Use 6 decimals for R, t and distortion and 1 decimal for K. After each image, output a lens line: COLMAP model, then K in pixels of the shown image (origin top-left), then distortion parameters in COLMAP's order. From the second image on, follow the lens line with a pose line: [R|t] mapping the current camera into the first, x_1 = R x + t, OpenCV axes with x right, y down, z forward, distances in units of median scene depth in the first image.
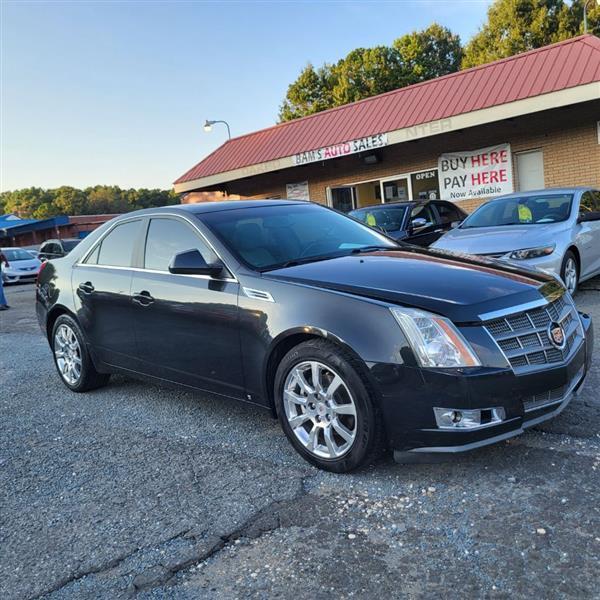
lens RADIAL K [[622.8, 0, 304.2], [0, 622.8, 314.3], [0, 0, 1]] dist [0.029308, -0.011510]
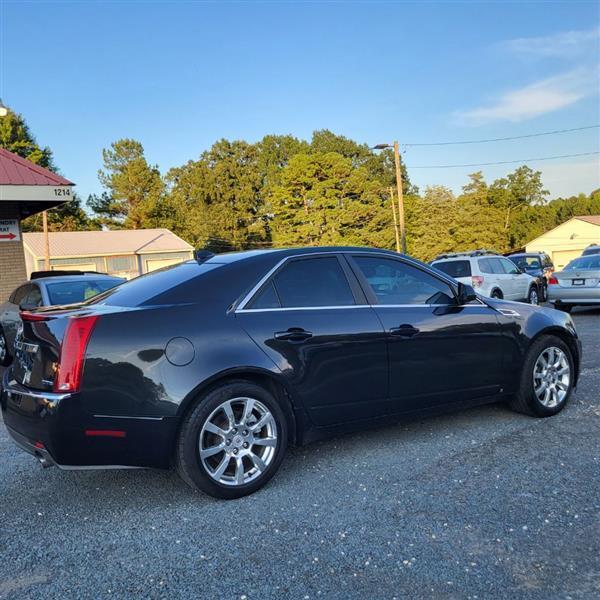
lens RADIAL K [[620.5, 0, 301.6], [0, 620.5, 310.5], [0, 0, 1]] dist [0.033995, -0.008890]
pose [[0.199796, 0.018706, 0.979659, -1.046298], [0.178413, 0.982409, -0.055145, -0.027361], [-0.963458, 0.185802, 0.192944, 0.787634]]
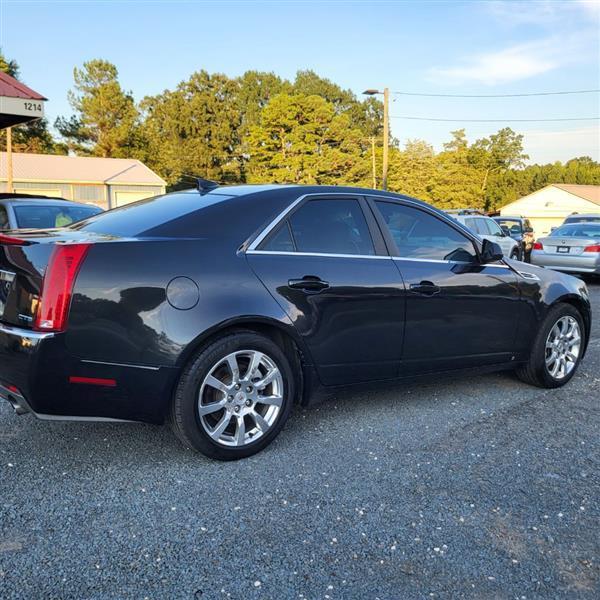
lens RADIAL K [[622.8, 0, 304.2], [0, 622.8, 314.3], [0, 0, 1]] dist [0.029308, -0.011510]
pose [[0.143681, -0.056714, 0.987998, -0.976471], [0.104875, 0.993607, 0.041785, -0.036967], [-0.984051, 0.097612, 0.148711, 0.854330]]
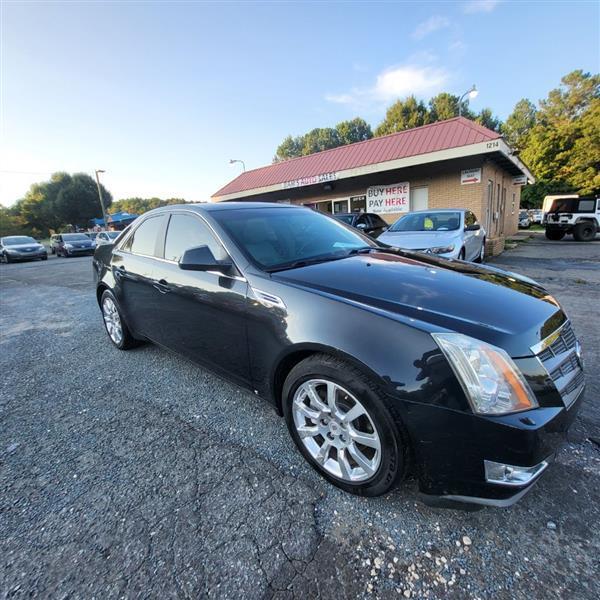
lens RADIAL K [[314.4, 0, 305.9], [0, 314.4, 303.7], [0, 0, 1]] dist [0.000805, -0.000828]
pose [[0.996731, 0.023740, 0.077219, -0.034928], [-0.031518, 0.994375, 0.101123, -0.049170], [-0.074384, -0.103226, 0.991873, 0.342261]]
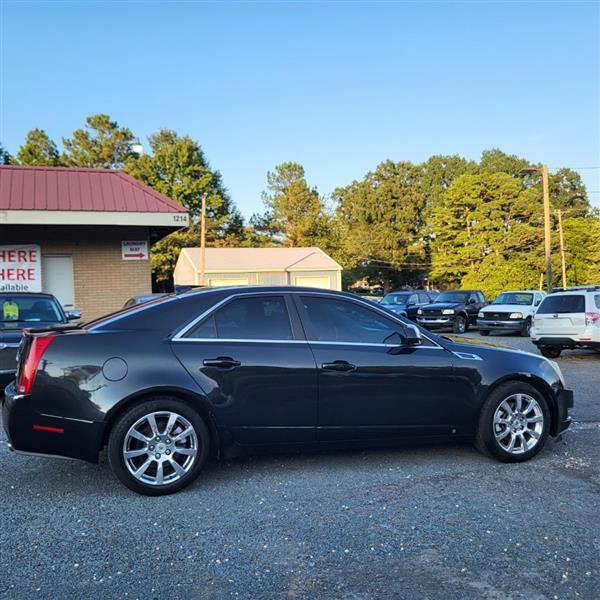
lens RADIAL K [[622.8, 0, 304.2], [0, 622.8, 314.3], [0, 0, 1]] dist [0.029308, -0.011510]
pose [[0.442336, 0.060633, 0.894798, -1.050446], [0.095026, 0.988927, -0.113986, 0.001516], [-0.891801, 0.135449, 0.431676, 0.463249]]
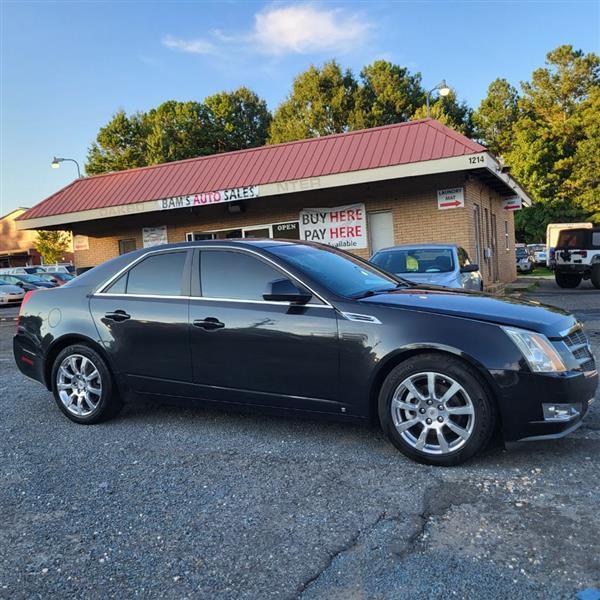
lens RADIAL K [[622.9, 0, 294.0], [0, 622.9, 317.8], [0, 0, 1]] dist [0.034986, -0.023295]
pose [[0.950523, 0.011954, 0.310424, -0.367989], [0.010915, 0.997357, -0.071829, 0.033155], [-0.310462, 0.071663, 0.947881, -0.037968]]
